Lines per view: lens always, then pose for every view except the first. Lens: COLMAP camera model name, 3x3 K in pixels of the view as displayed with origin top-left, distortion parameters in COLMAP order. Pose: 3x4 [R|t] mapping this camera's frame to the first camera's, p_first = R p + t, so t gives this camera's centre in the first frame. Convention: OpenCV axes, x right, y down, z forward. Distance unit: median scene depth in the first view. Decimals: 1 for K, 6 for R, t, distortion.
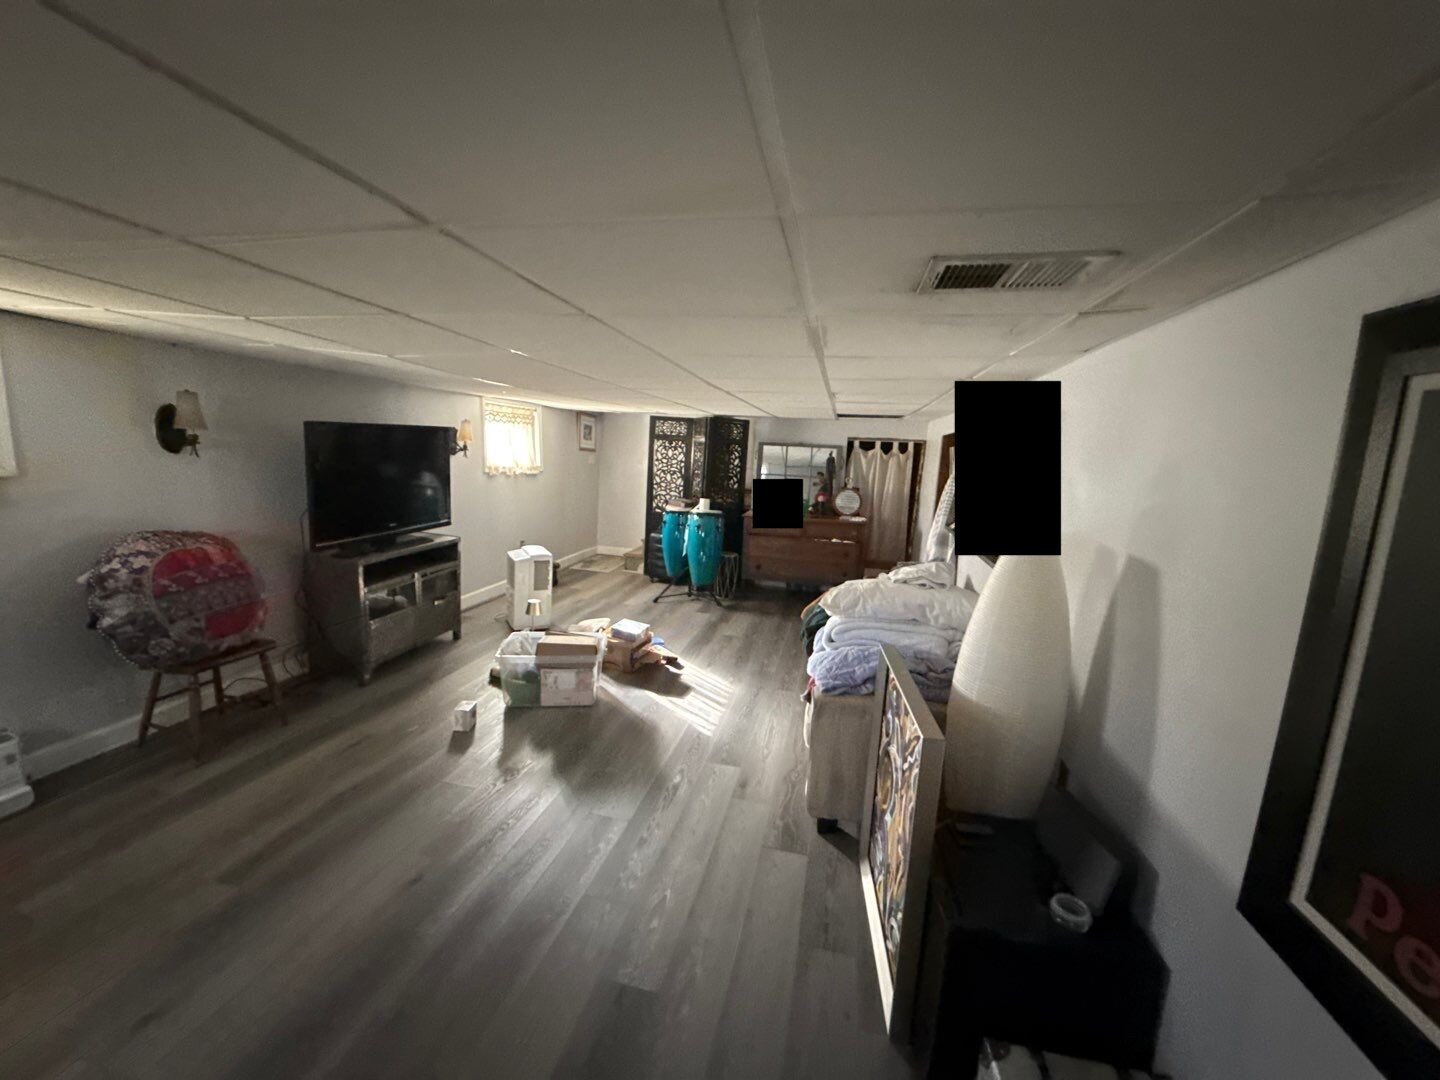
lens RADIAL K [[572.6, 0, 719.3], [0, 572.6, 541.1], [0, 0, 1]] dist [-0.004959, 0.001953]
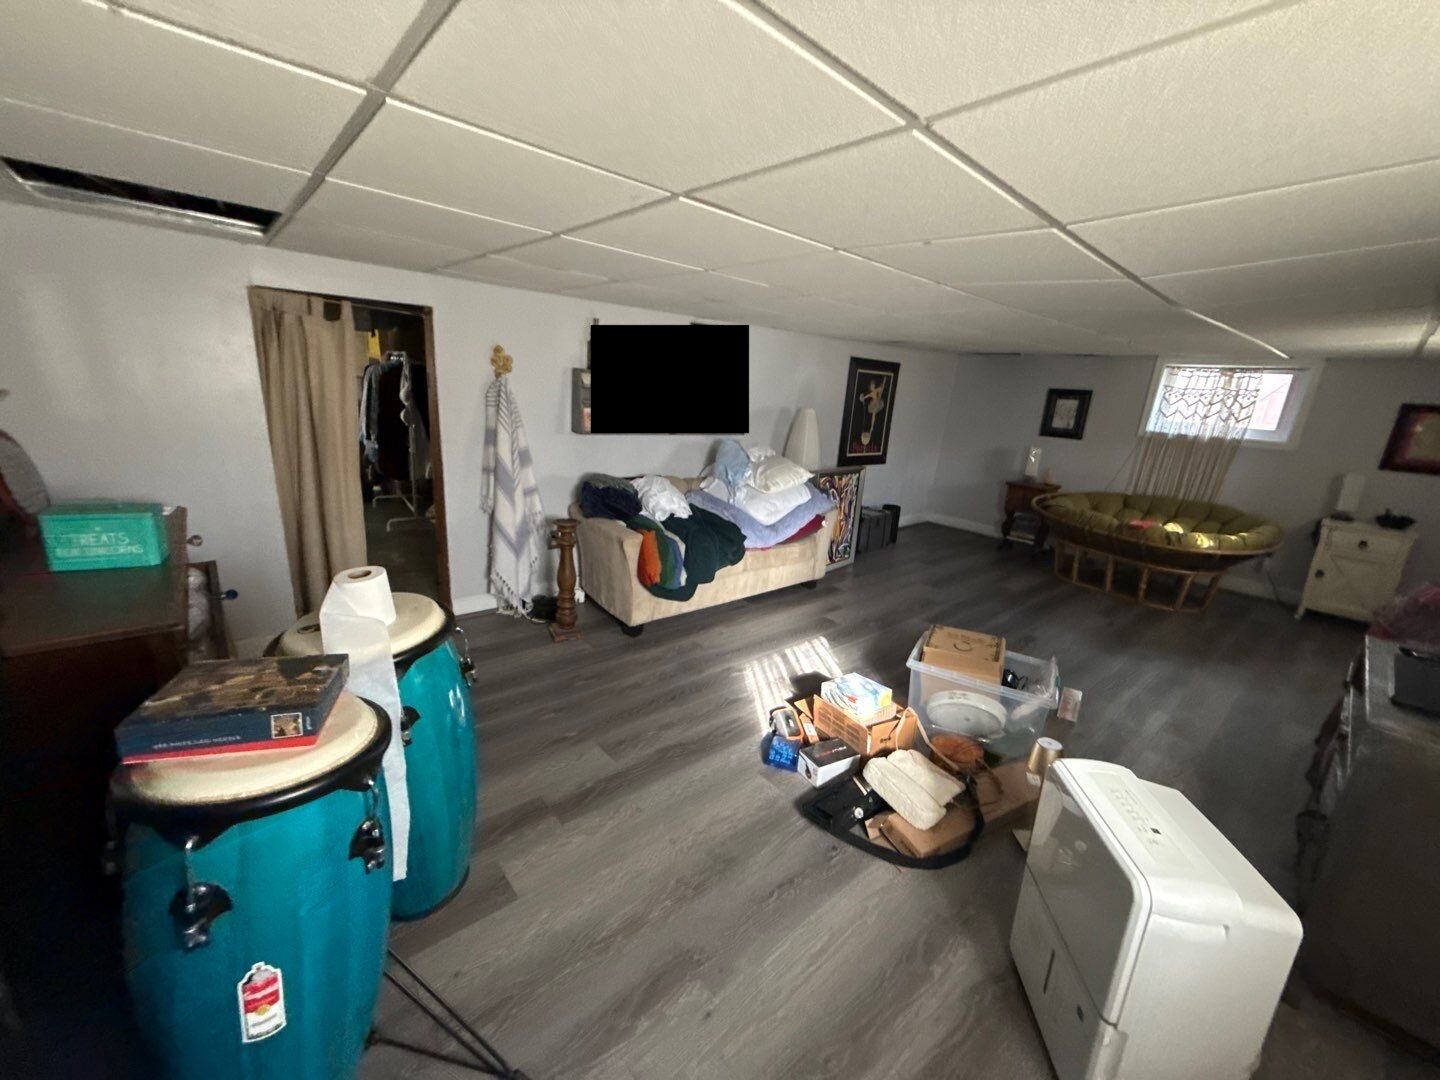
lens RADIAL K [[572.6, 0, 719.5], [0, 572.6, 537.1], [0, 0, 1]] dist [-0.004959, 0.001953]
pose [[-0.804401, -0.240264, 0.543334, -0.359237], [-0.004336, 0.916921, 0.399045, -0.249133], [-0.594071, 0.318636, -0.738614, 1.624458]]
